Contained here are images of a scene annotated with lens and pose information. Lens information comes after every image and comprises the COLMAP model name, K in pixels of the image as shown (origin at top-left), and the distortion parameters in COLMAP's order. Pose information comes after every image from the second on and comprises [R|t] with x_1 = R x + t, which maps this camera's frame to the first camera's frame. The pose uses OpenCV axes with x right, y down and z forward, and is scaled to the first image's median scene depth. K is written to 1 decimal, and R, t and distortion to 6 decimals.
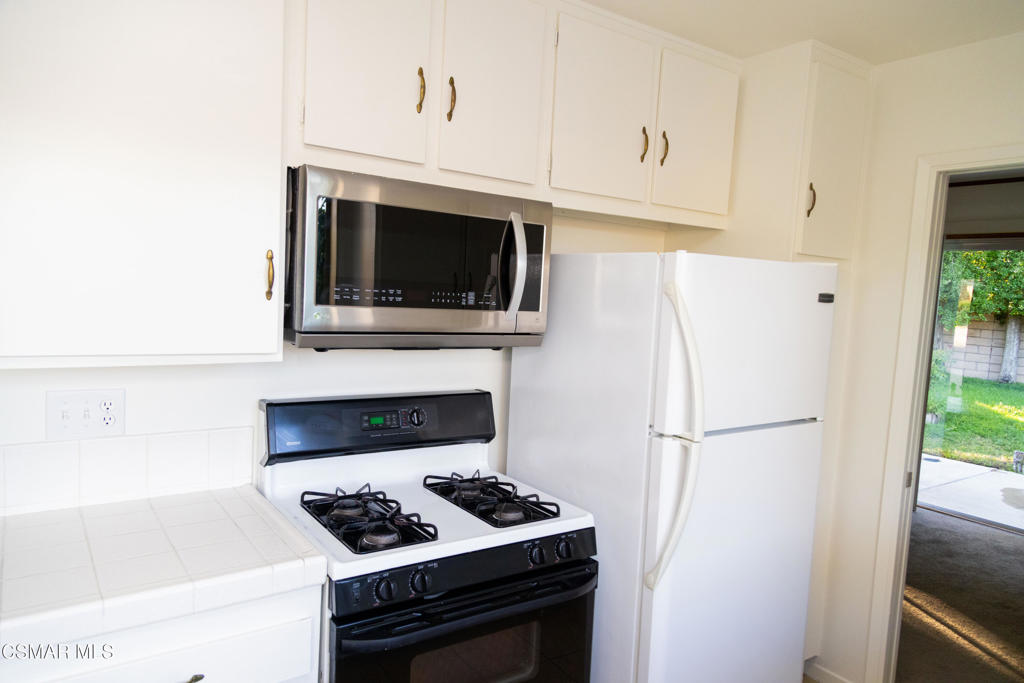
lens RADIAL K [[682.0, 0, 514.3], [0, 682.0, 343.3], [0, 0, 1]] dist [0.014864, -0.001853]
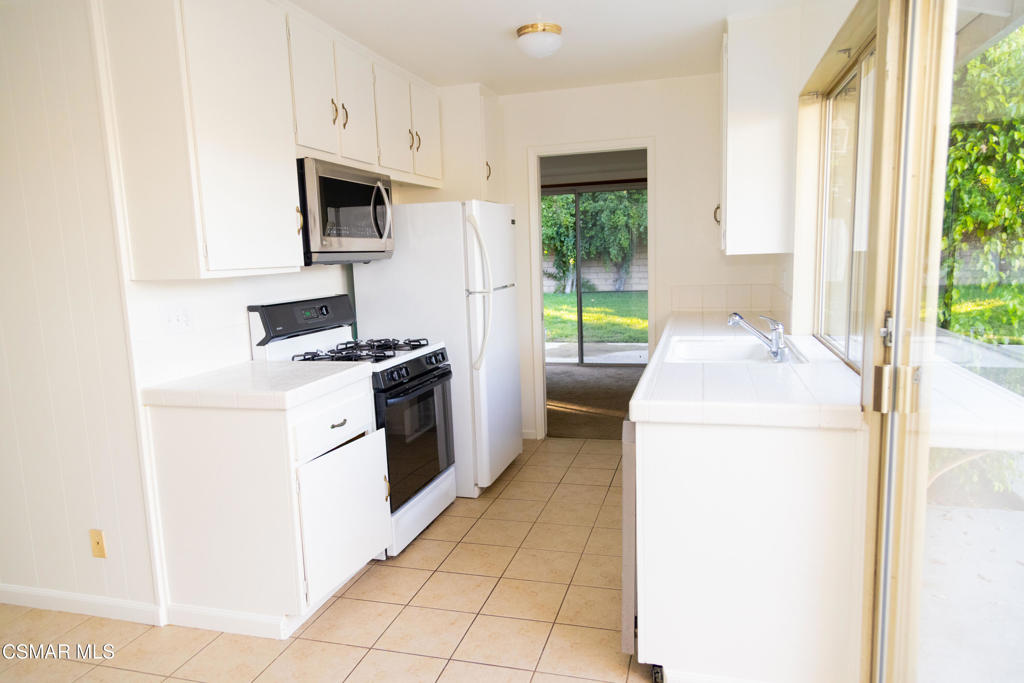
lens RADIAL K [[682.0, 0, 511.6], [0, 682.0, 345.8], [0, 0, 1]] dist [0.014864, -0.001853]
pose [[0.782303, -0.165050, 0.600633, -0.881570], [0.126892, 0.986264, 0.105746, 0.086062], [-0.609836, -0.006510, 0.792501, -0.626124]]
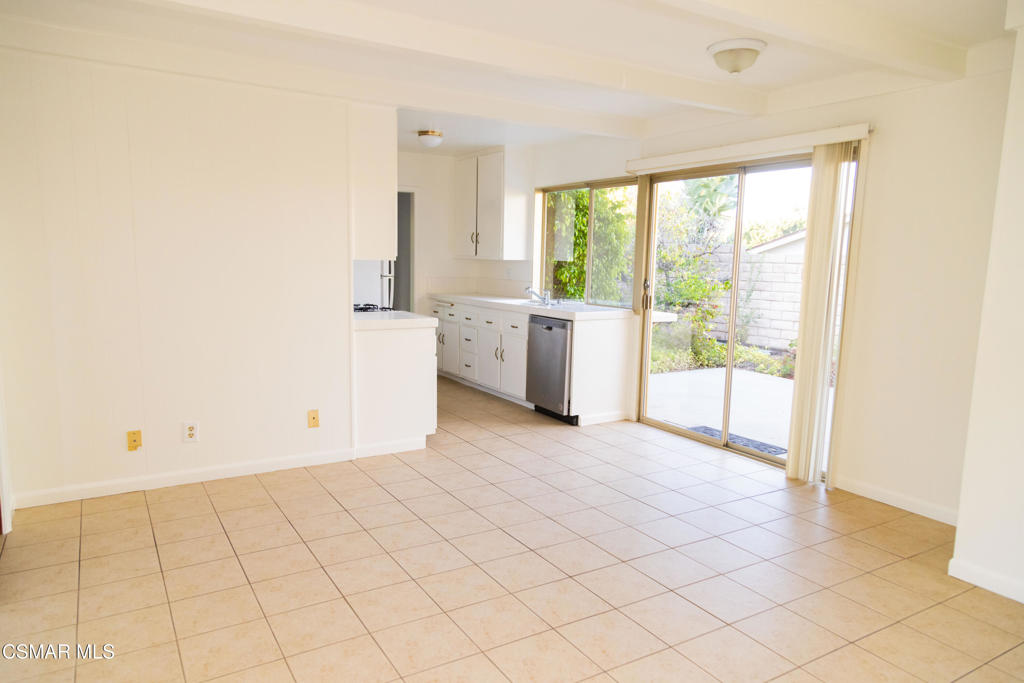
lens RADIAL K [[682.0, 0, 508.2], [0, 682.0, 342.7], [0, 0, 1]] dist [0.014864, -0.001853]
pose [[0.082307, -0.178619, 0.980470, -2.907263], [0.068618, 0.982489, 0.173227, -0.078860], [-0.994242, 0.053020, 0.093123, 0.108244]]
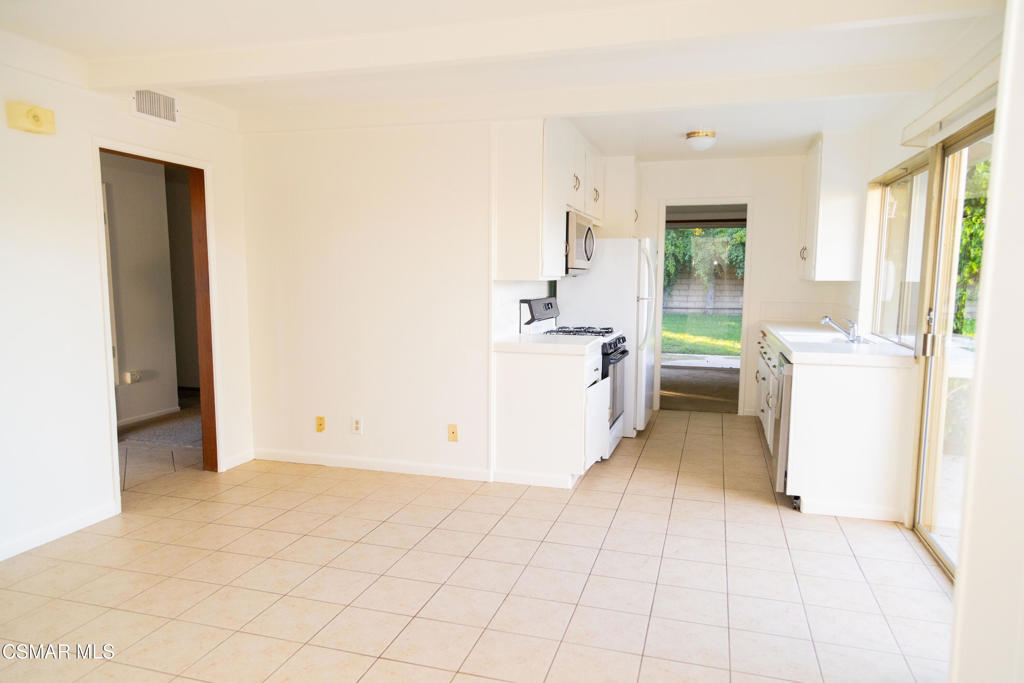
lens RADIAL K [[682.0, 0, 510.7], [0, 682.0, 343.8], [0, 0, 1]] dist [0.014864, -0.001853]
pose [[0.795678, -0.111374, 0.595393, -1.981082], [0.085781, 0.993763, 0.071256, 0.063490], [-0.599615, -0.005623, 0.800269, -1.025266]]
